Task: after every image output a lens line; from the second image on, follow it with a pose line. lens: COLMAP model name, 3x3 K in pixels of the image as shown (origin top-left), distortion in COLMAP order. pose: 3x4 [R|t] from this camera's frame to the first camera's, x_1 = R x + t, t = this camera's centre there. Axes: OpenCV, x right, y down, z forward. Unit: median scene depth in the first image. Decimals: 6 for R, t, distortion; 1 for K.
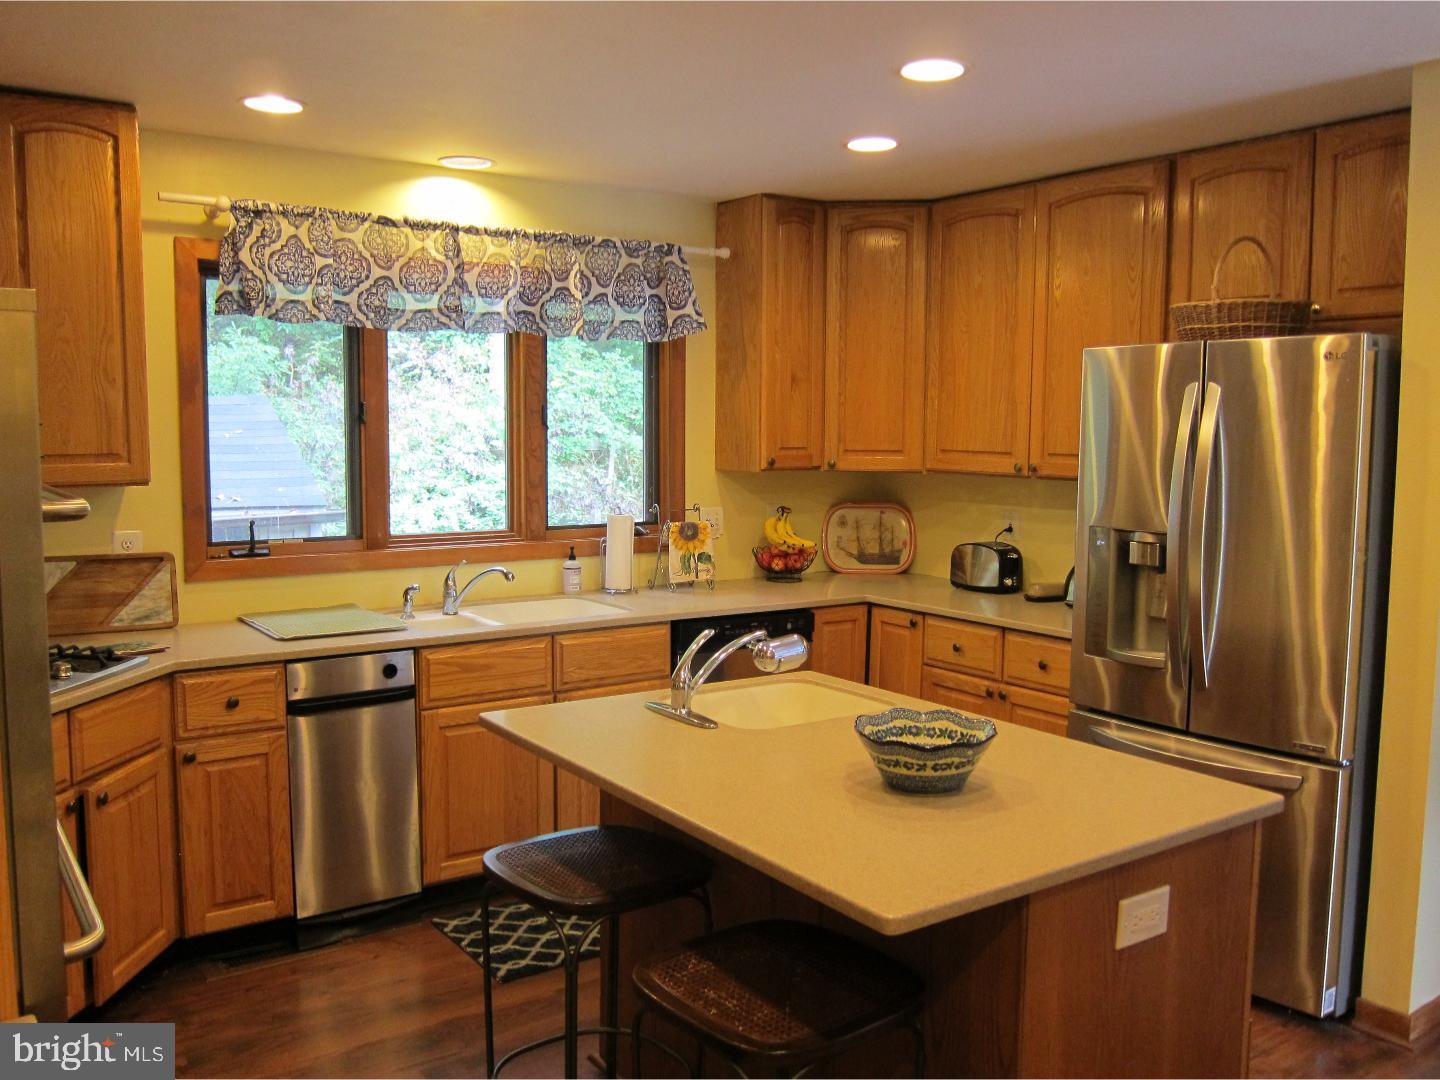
lens RADIAL K [[1206.5, 0, 711.7], [0, 1206.5, 555.0], [0, 0, 1]] dist [-0.060797, 0.023466]
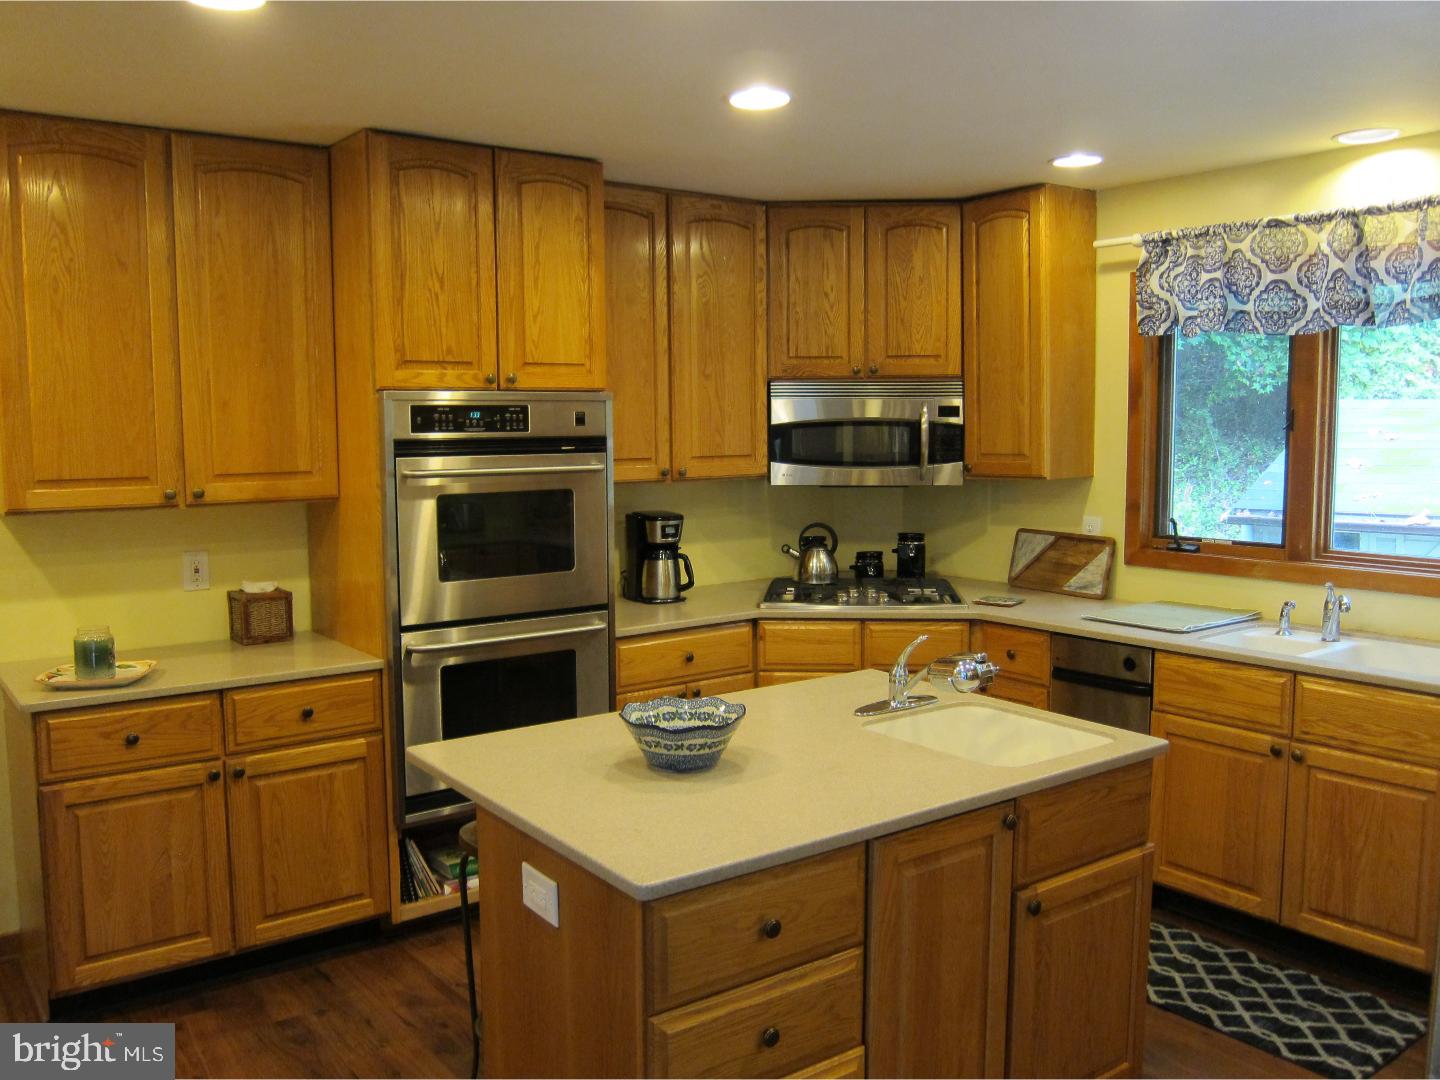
lens RADIAL K [[1206.5, 0, 711.3], [0, 1206.5, 528.7], [0, 0, 1]] dist [-0.060797, 0.023466]
pose [[0.028302, 0.081498, -0.996272, 0.706288], [-0.098949, 0.992004, 0.078338, -0.063199], [0.994690, 0.096363, 0.036140, 0.536780]]
